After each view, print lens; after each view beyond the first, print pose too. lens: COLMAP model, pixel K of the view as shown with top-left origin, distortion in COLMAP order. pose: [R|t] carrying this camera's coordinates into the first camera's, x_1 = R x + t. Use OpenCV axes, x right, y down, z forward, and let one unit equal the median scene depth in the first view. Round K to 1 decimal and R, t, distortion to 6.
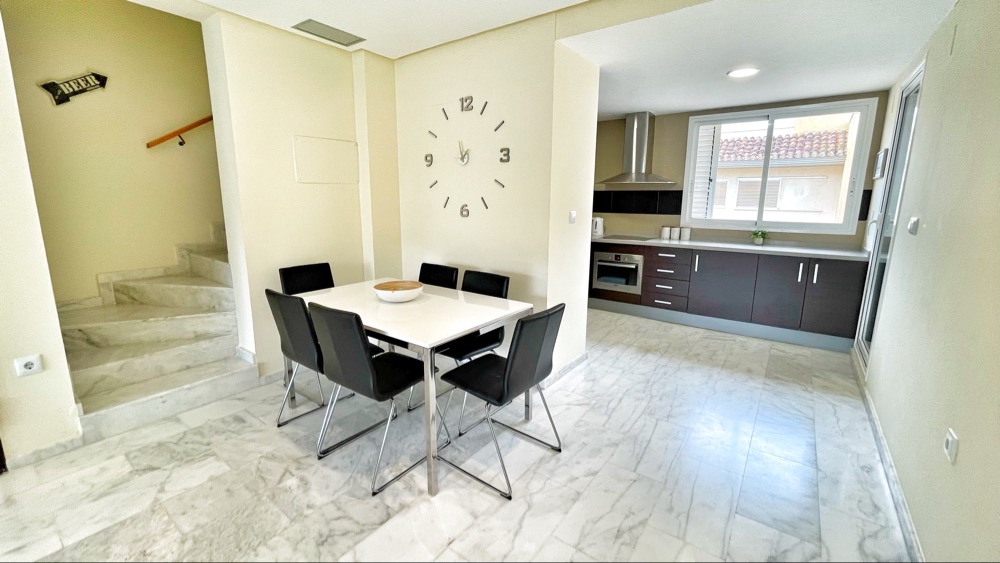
lens RADIAL K [[406.9, 0, 499.6], [0, 406.9, 275.7], [0, 0, 1]] dist [-0.005183, 0.000537]
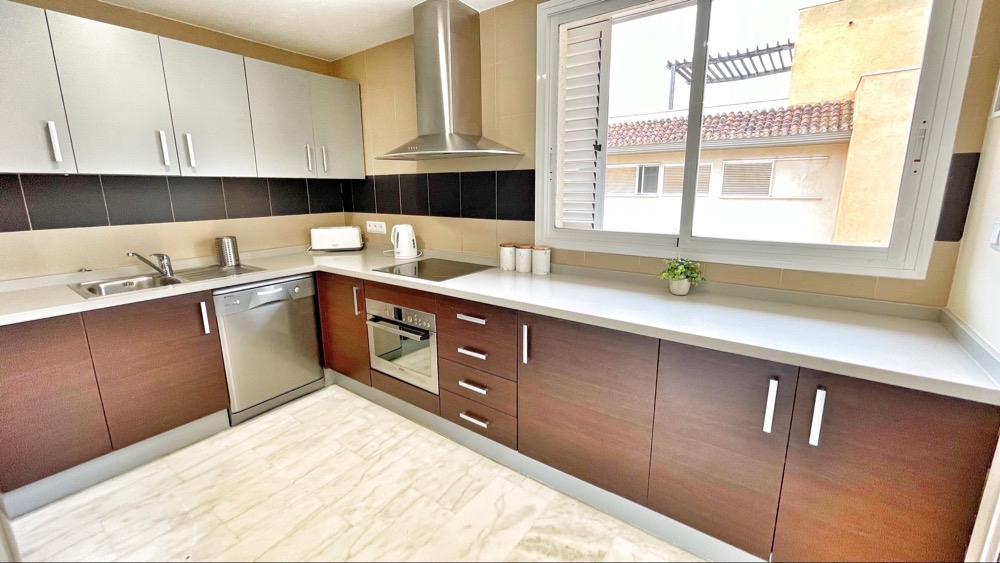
lens RADIAL K [[406.9, 0, 499.6], [0, 406.9, 275.7], [0, 0, 1]] dist [-0.005183, 0.000537]
pose [[0.999874, -0.015737, 0.001919, 0.458779], [0.015689, 0.999616, 0.022838, -0.110058], [-0.002278, -0.022805, 0.999737, 0.591221]]
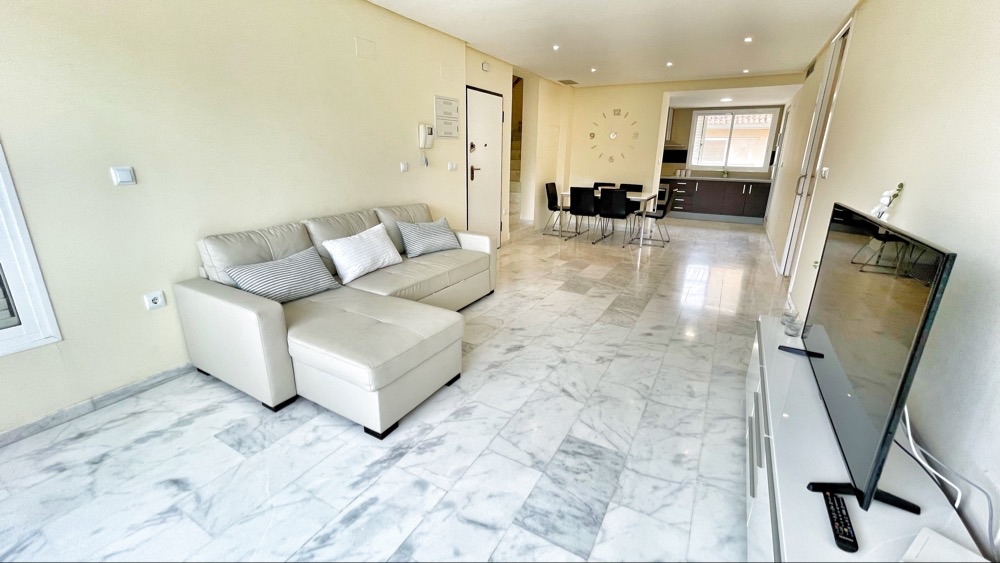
lens RADIAL K [[406.9, 0, 499.6], [0, 406.9, 275.7], [0, 0, 1]] dist [-0.005183, 0.000537]
pose [[0.992563, -0.028500, 0.118352, -0.758707], [0.015731, 0.994085, 0.107455, 0.179810], [-0.120714, -0.104794, 0.987140, -0.952395]]
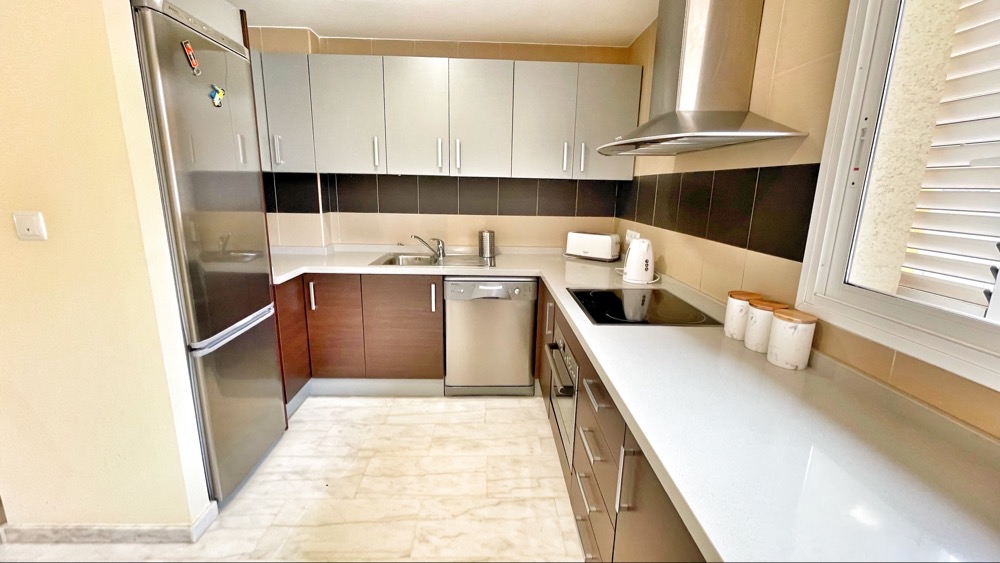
lens RADIAL K [[403.0, 0, 502.7], [0, 403.0, 276.7], [0, 0, 1]] dist [-0.013972, 0.000068]
pose [[0.619568, 0.174127, -0.765386, 0.594121], [-0.163070, 0.982364, 0.091487, -0.151963], [0.767818, 0.068129, 0.637036, 0.800804]]
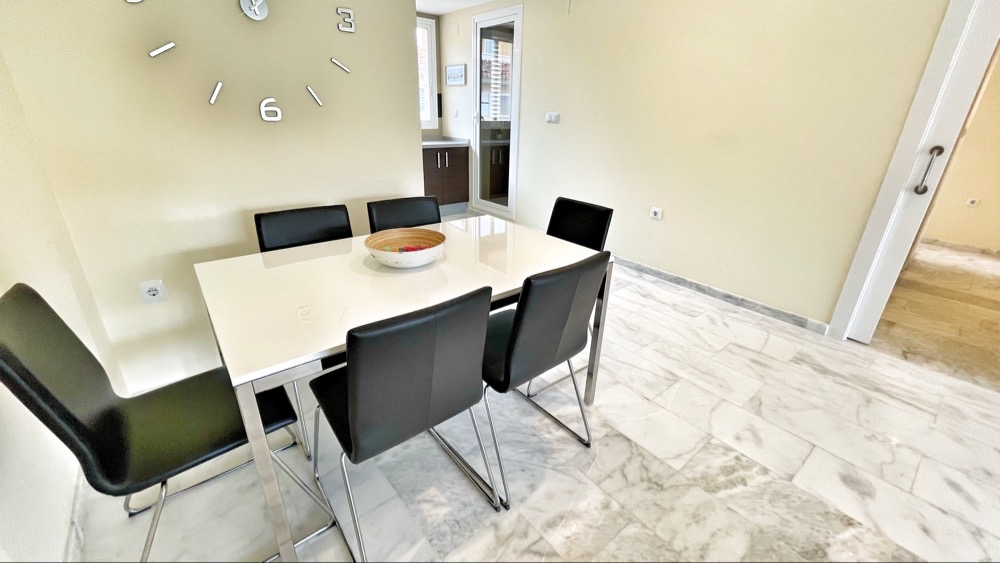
lens RADIAL K [[406.9, 0, 499.6], [0, 406.9, 275.7], [0, 0, 1]] dist [-0.005183, 0.000537]
pose [[0.244164, -0.367068, 0.897577, -0.457477], [0.158877, 0.928226, 0.336384, -0.063090], [-0.956631, 0.060471, 0.284958, 0.406496]]
